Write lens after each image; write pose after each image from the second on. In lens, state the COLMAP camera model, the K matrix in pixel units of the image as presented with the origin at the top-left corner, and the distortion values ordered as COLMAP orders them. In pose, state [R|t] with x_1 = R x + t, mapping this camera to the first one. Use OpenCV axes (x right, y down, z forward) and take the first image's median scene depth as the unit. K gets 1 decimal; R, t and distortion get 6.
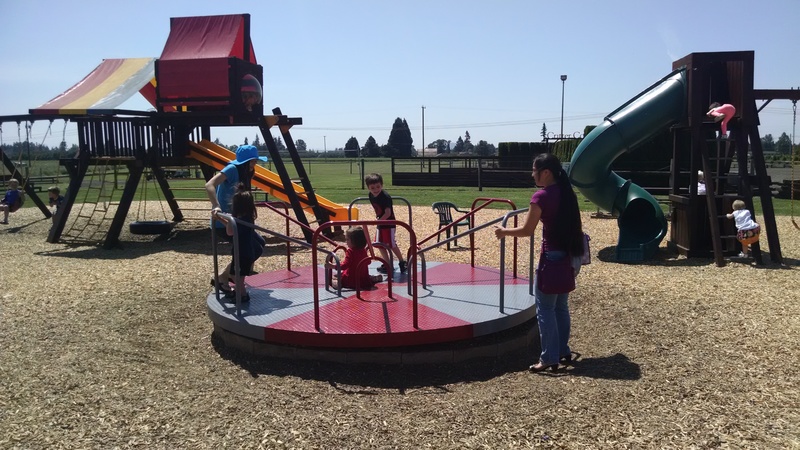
lens RADIAL K [[713.2, 0, 400.0], [0, 713.2, 225.0], [0, 0, 1]] dist [0.005029, -0.004418]
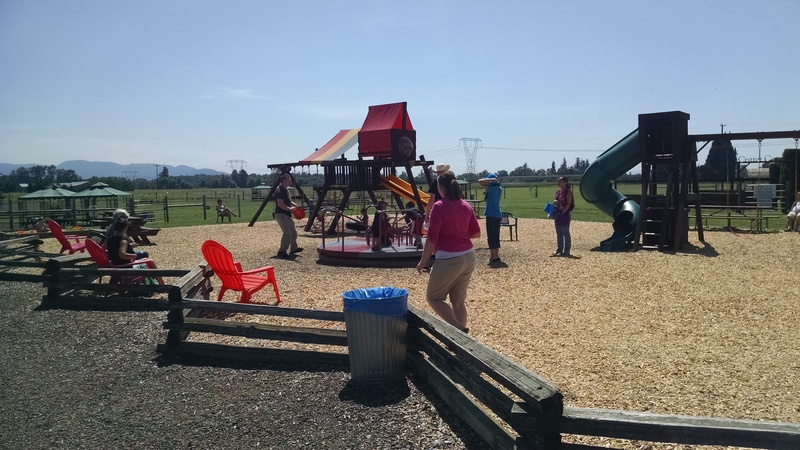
lens RADIAL K [[713.2, 0, 400.0], [0, 713.2, 225.0], [0, 0, 1]] dist [0.005029, -0.004418]
pose [[0.886671, 0.016602, -0.462102, 0.575818], [-0.032170, 0.999149, -0.025830, 0.047130], [0.461280, 0.037769, 0.886451, -0.525808]]
